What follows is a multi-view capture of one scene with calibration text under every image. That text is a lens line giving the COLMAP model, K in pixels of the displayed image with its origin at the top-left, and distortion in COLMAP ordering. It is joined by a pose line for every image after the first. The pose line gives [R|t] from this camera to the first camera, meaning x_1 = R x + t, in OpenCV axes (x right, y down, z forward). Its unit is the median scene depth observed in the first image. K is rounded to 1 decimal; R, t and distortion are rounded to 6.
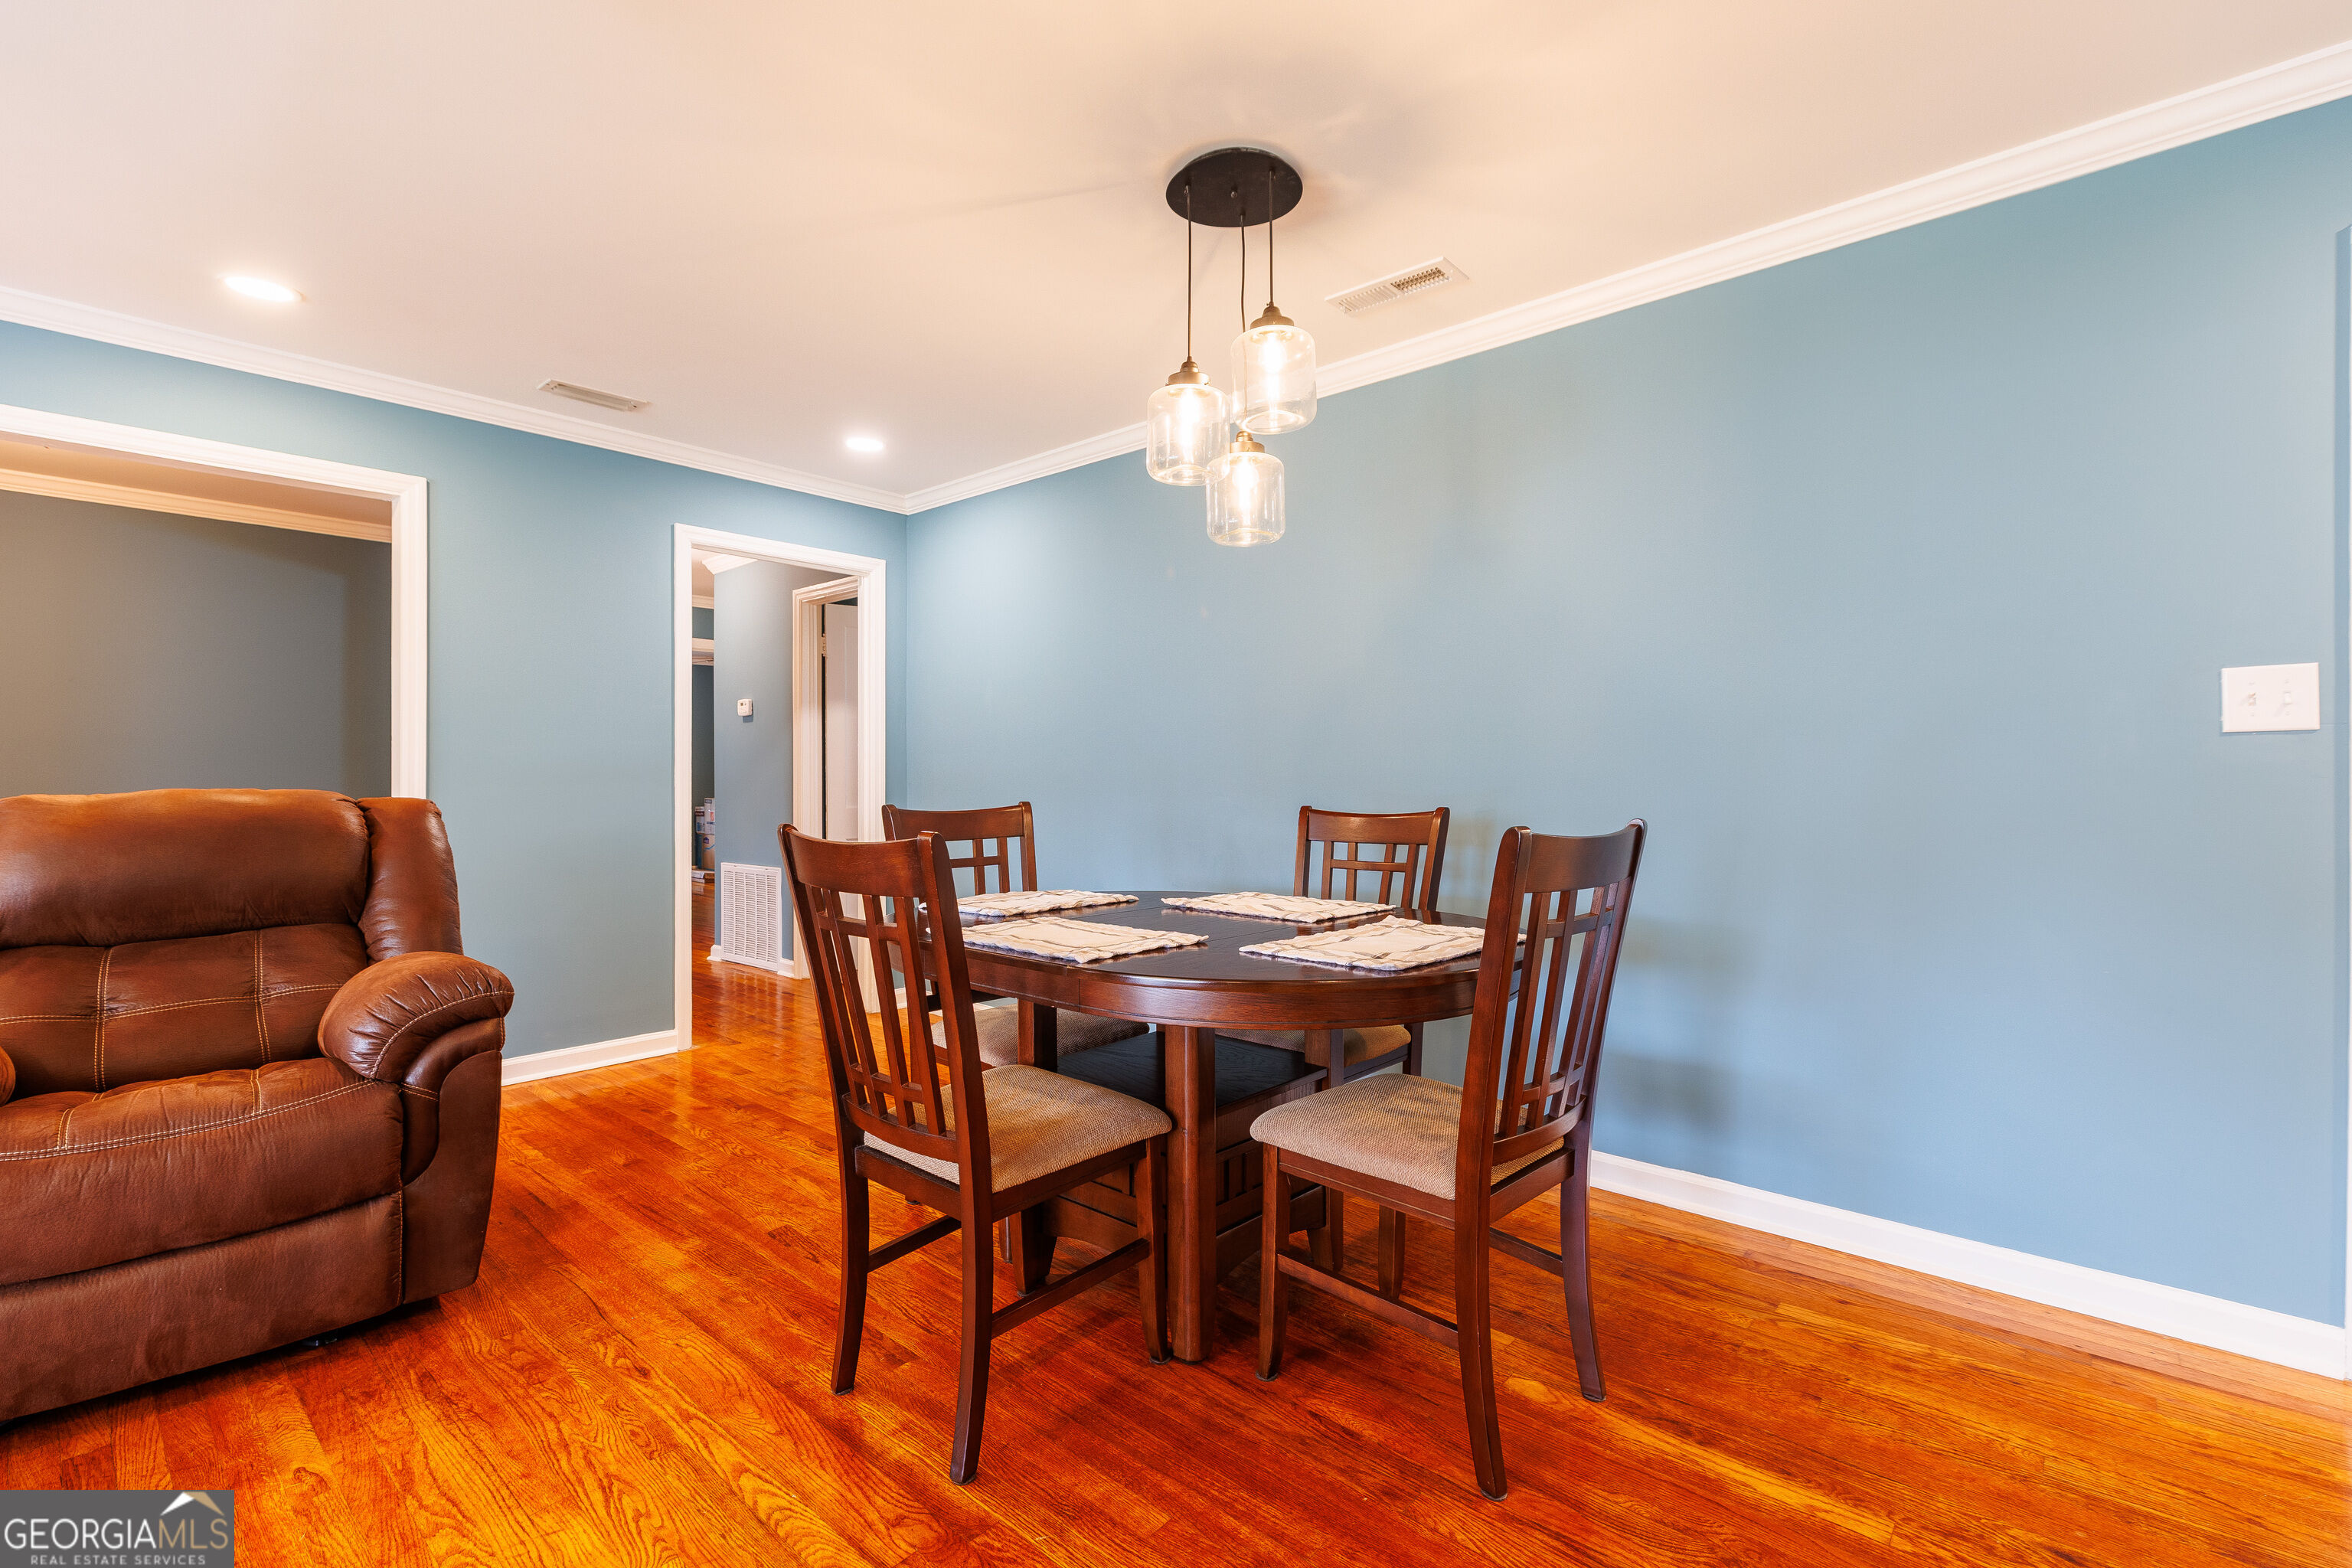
lens RADIAL K [[1040.1, 0, 1174.2], [0, 1040.1, 773.3], [0, 0, 1]] dist [0.003202, 0.000018]
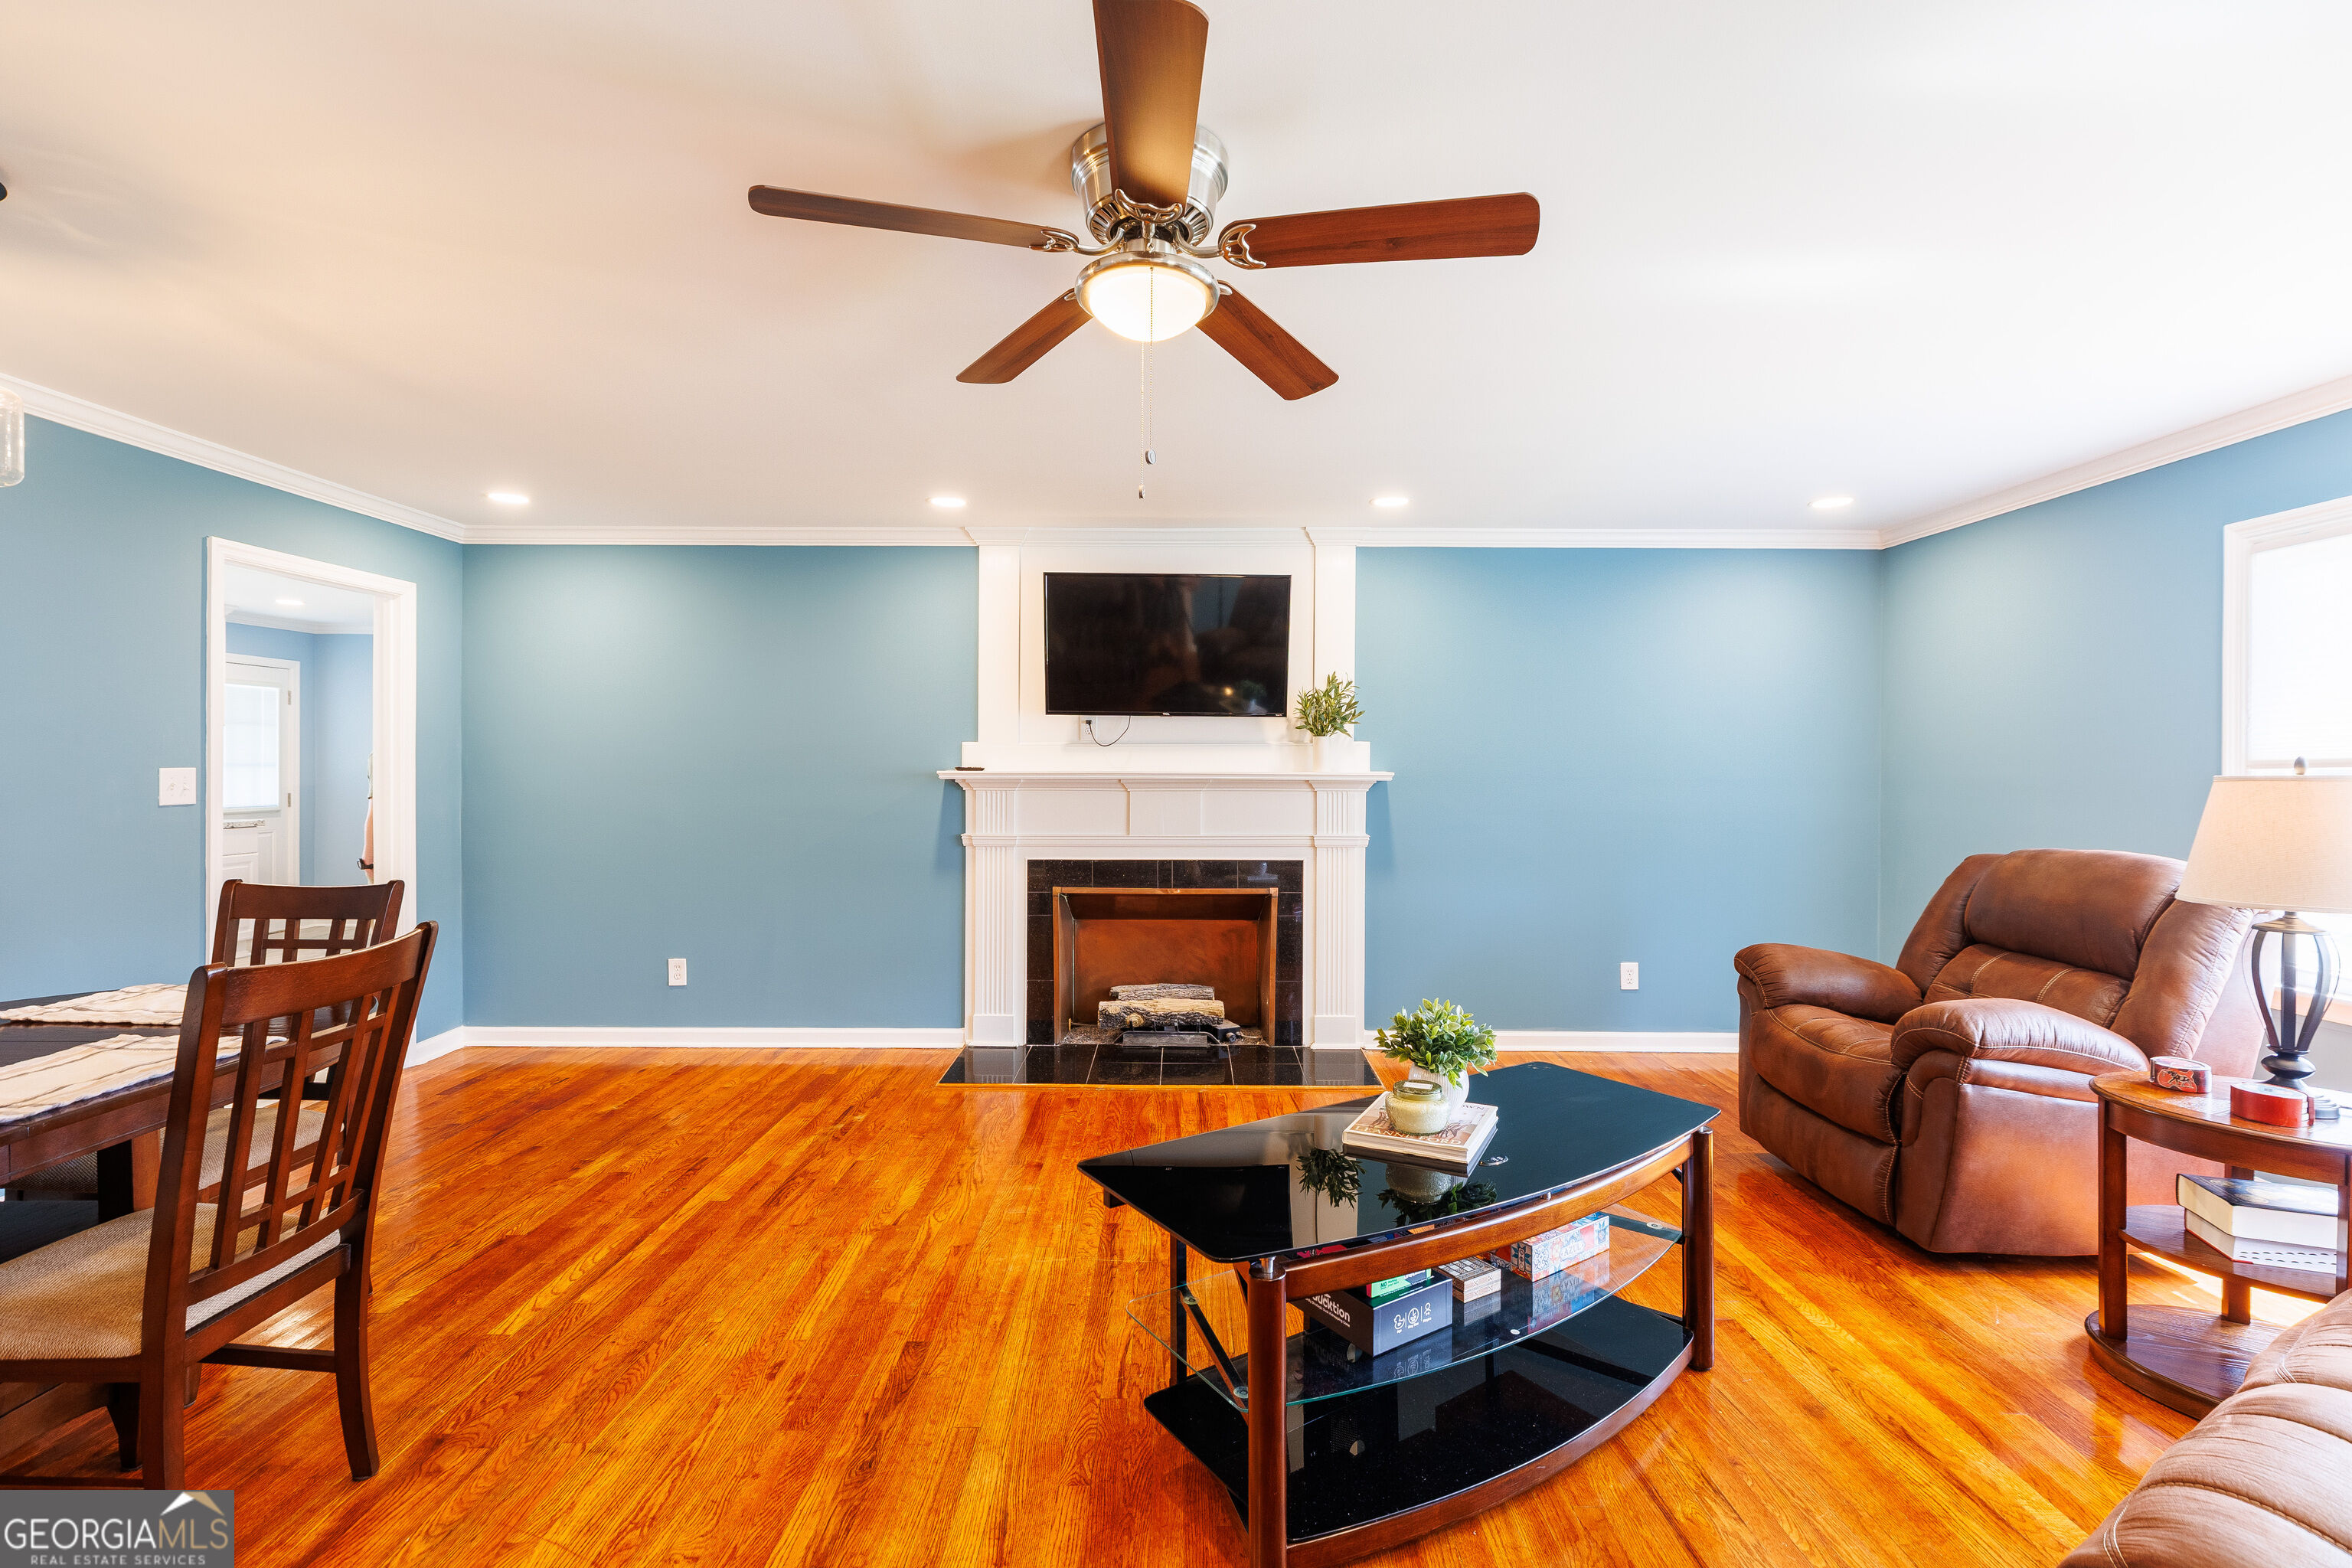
lens RADIAL K [[1040.1, 0, 1176.3], [0, 1040.1, 775.5], [0, 0, 1]] dist [0.003202, 0.000018]
pose [[-0.665105, -0.002133, 0.746746, -1.336976], [-0.003818, 0.999993, -0.000545, -0.089896], [-0.746740, -0.003213, -0.665109, 0.871031]]
